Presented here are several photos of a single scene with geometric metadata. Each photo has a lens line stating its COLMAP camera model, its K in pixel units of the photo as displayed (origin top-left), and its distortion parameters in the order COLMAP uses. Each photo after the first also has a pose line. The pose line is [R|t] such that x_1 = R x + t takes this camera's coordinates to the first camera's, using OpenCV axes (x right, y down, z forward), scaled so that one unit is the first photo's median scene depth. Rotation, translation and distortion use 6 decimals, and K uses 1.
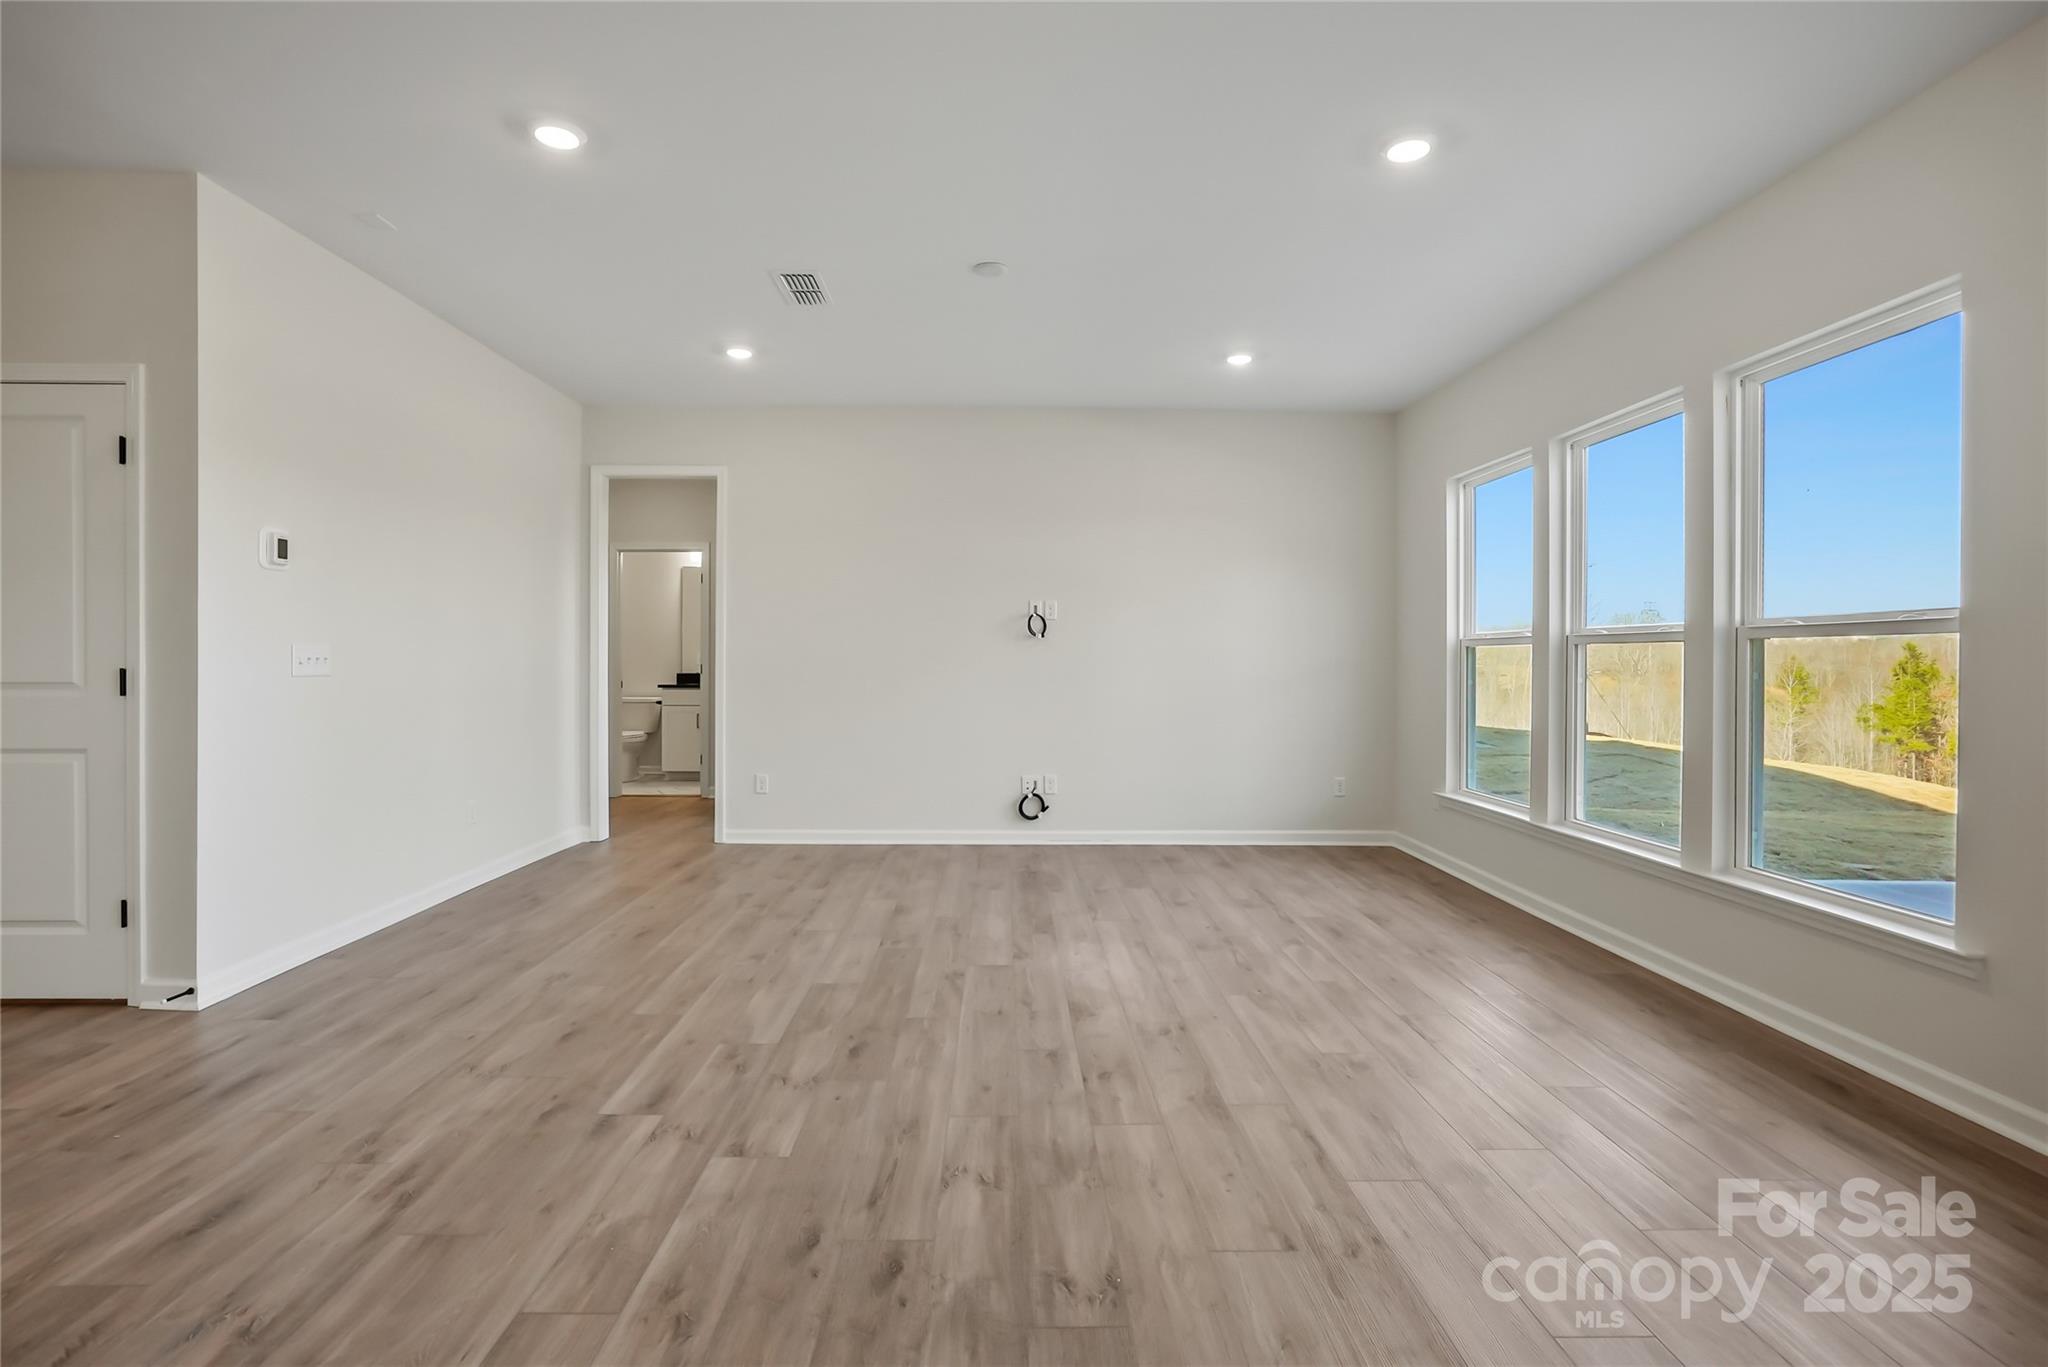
lens RADIAL K [[977.3, 0, 1016.4], [0, 977.3, 664.2], [0, 0, 1]] dist [-0.047465, 0.022120]
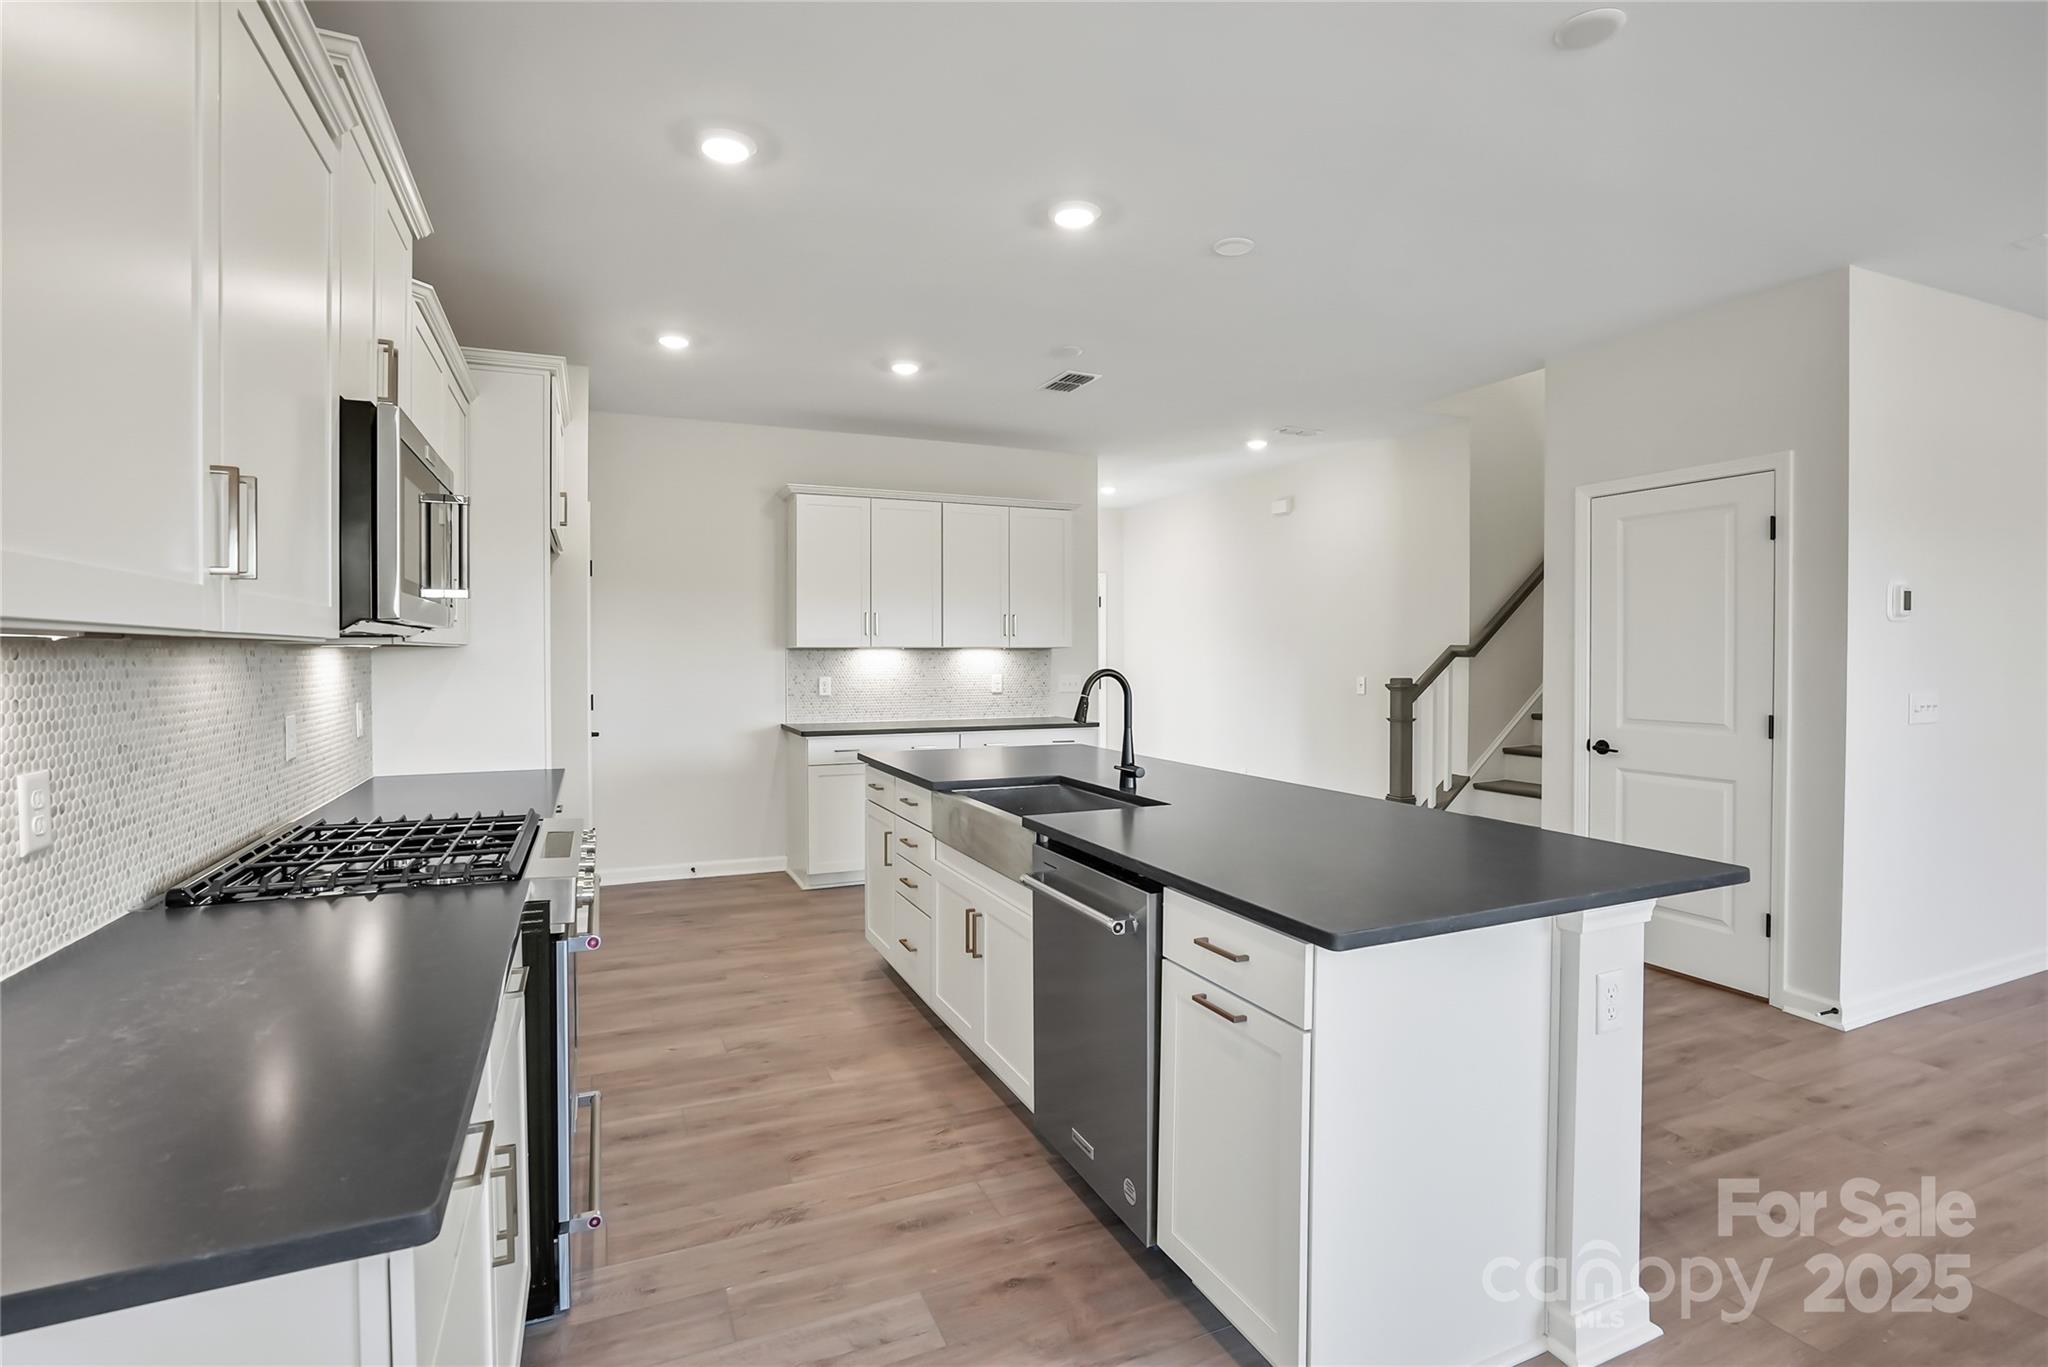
lens RADIAL K [[977.3, 0, 1020.0], [0, 977.3, 666.2], [0, 0, 1]] dist [-0.047465, 0.022120]
pose [[0.385638, 0.009169, -0.922604, -0.195519], [-0.001916, 0.999956, 0.009137, -0.058793], [0.922648, -0.001755, 0.385639, -0.269626]]
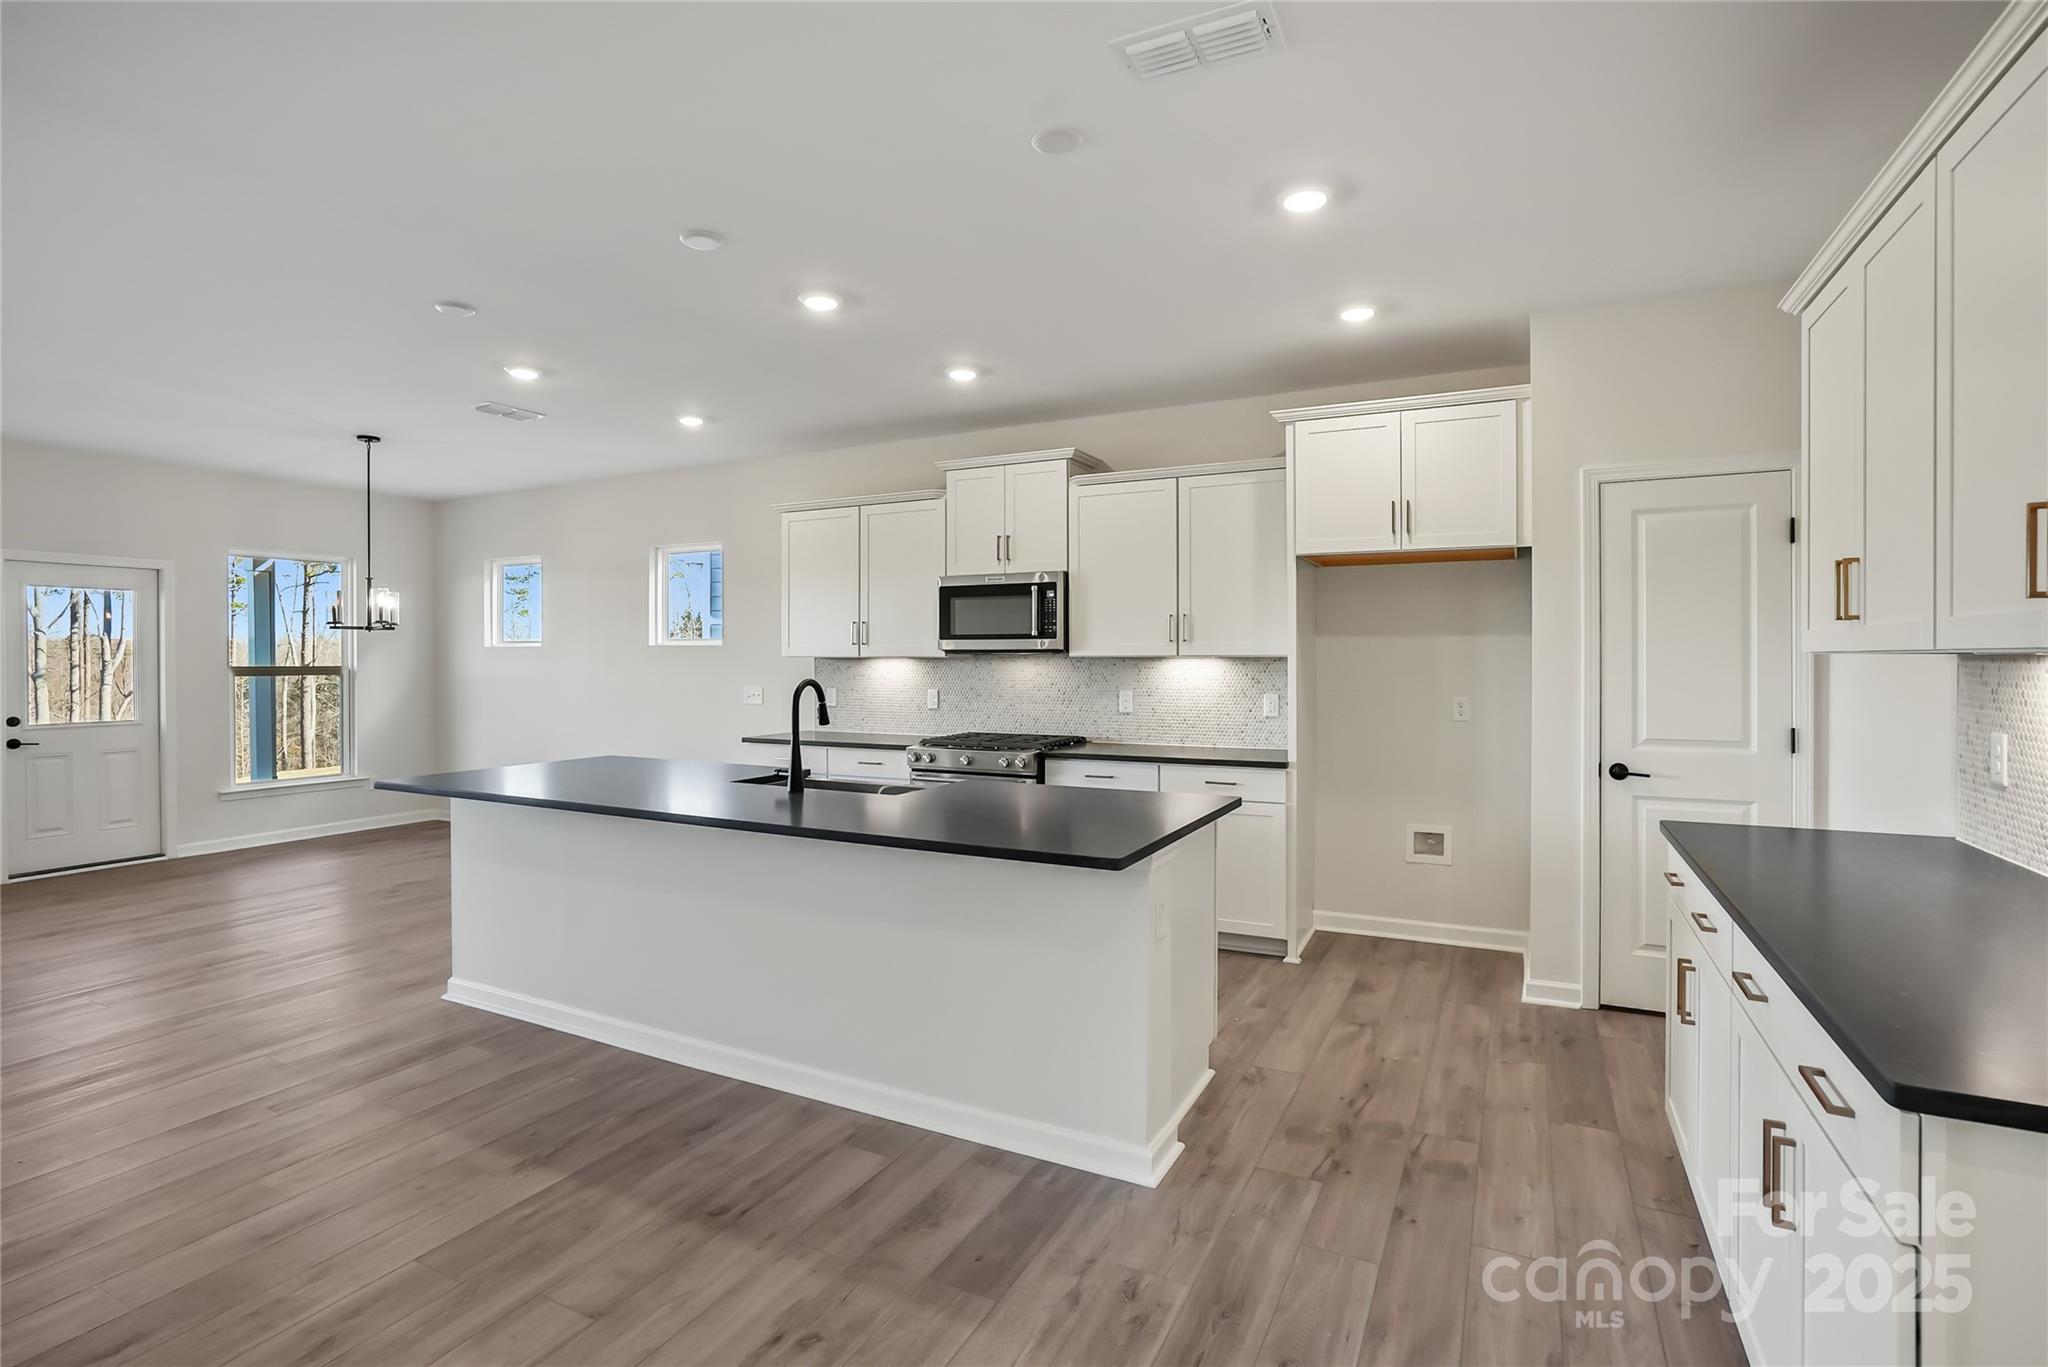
lens RADIAL K [[977.3, 0, 1018.9], [0, 977.3, 663.8], [0, 0, 1]] dist [-0.047465, 0.022120]
pose [[-0.880675, -0.005461, 0.473689, -1.696632], [0.000325, 0.999926, 0.012131, -0.075487], [-0.473720, 0.010838, -0.880609, 0.958232]]
